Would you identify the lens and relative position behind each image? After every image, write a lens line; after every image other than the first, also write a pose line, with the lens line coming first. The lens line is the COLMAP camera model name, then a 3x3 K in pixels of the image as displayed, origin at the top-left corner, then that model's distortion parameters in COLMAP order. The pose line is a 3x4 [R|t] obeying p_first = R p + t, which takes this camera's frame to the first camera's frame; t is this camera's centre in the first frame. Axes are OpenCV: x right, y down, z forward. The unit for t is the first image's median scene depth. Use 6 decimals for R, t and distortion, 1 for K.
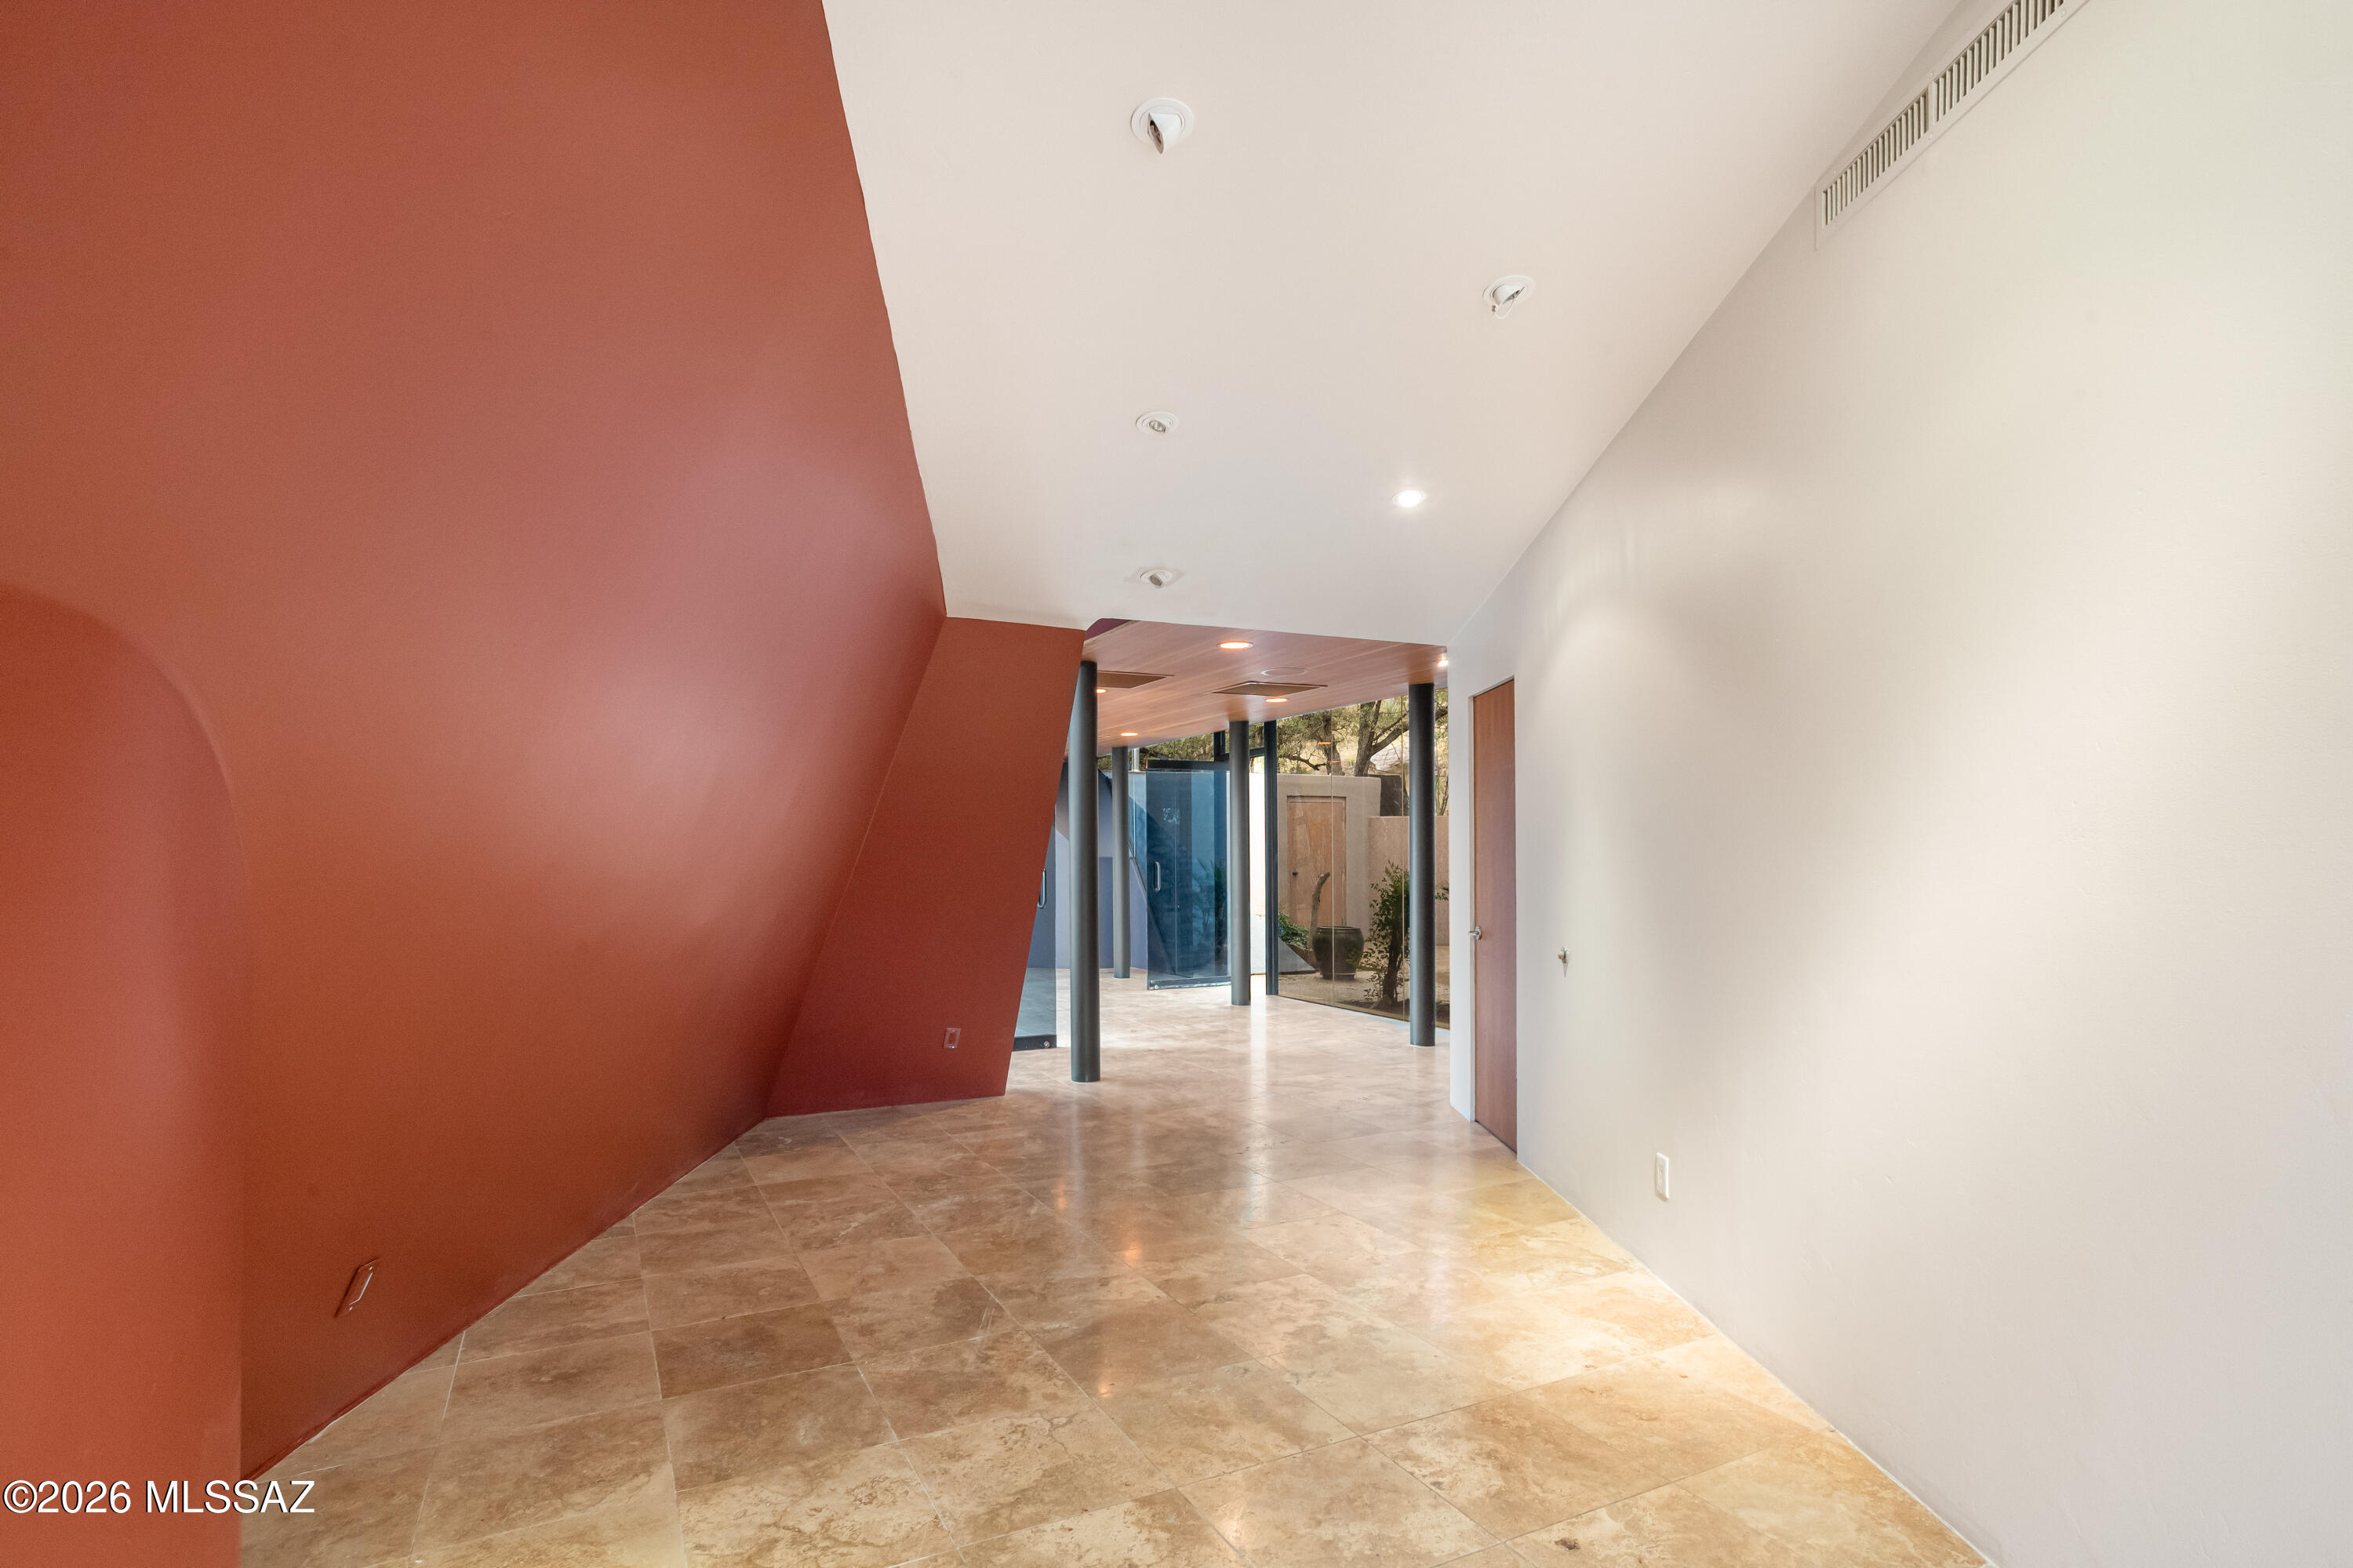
lens RADIAL K [[1171.9, 0, 1171.6], [0, 1171.9, 823.1], [0, 0, 1]] dist [-0.029807, 0.025058]
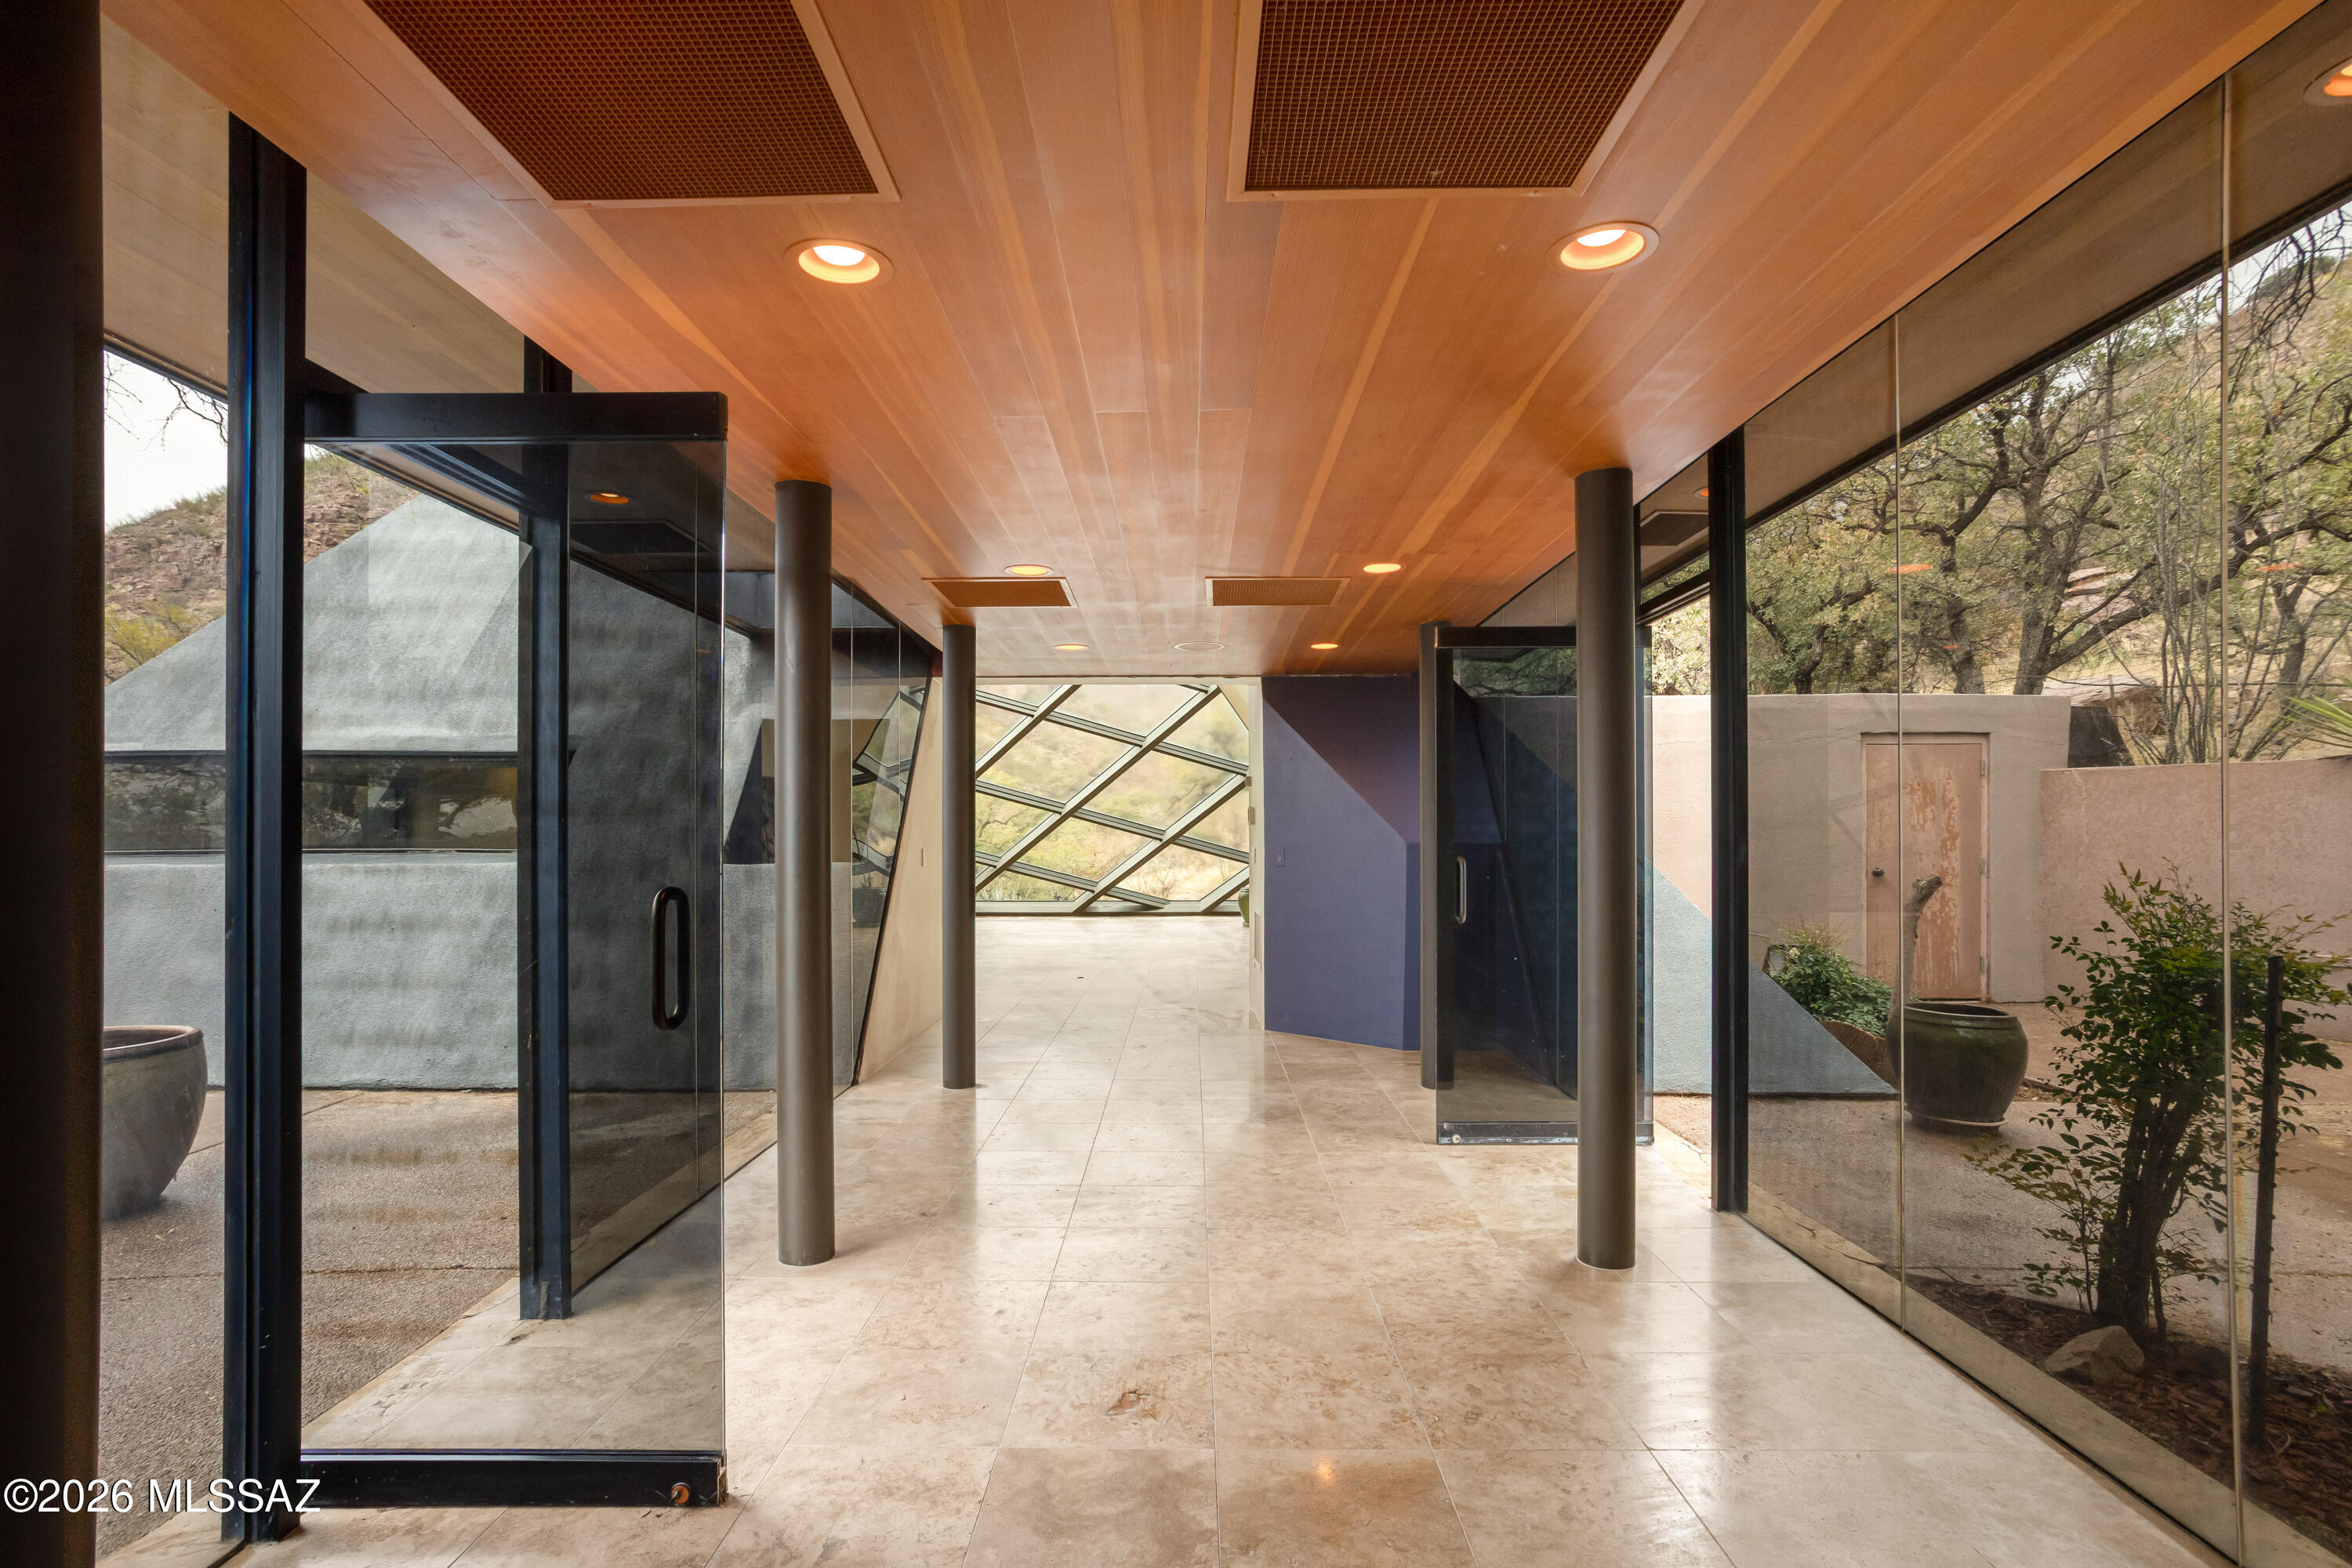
lens RADIAL K [[1171.4, 0, 1171.1], [0, 1171.4, 823.1], [0, 0, 1]] dist [-0.029807, 0.025058]
pose [[0.888185, -0.004018, -0.459468, 0.079926], [0.010783, 0.999869, 0.012101, 0.011594], [0.459359, -0.015702, 0.888112, 0.471961]]
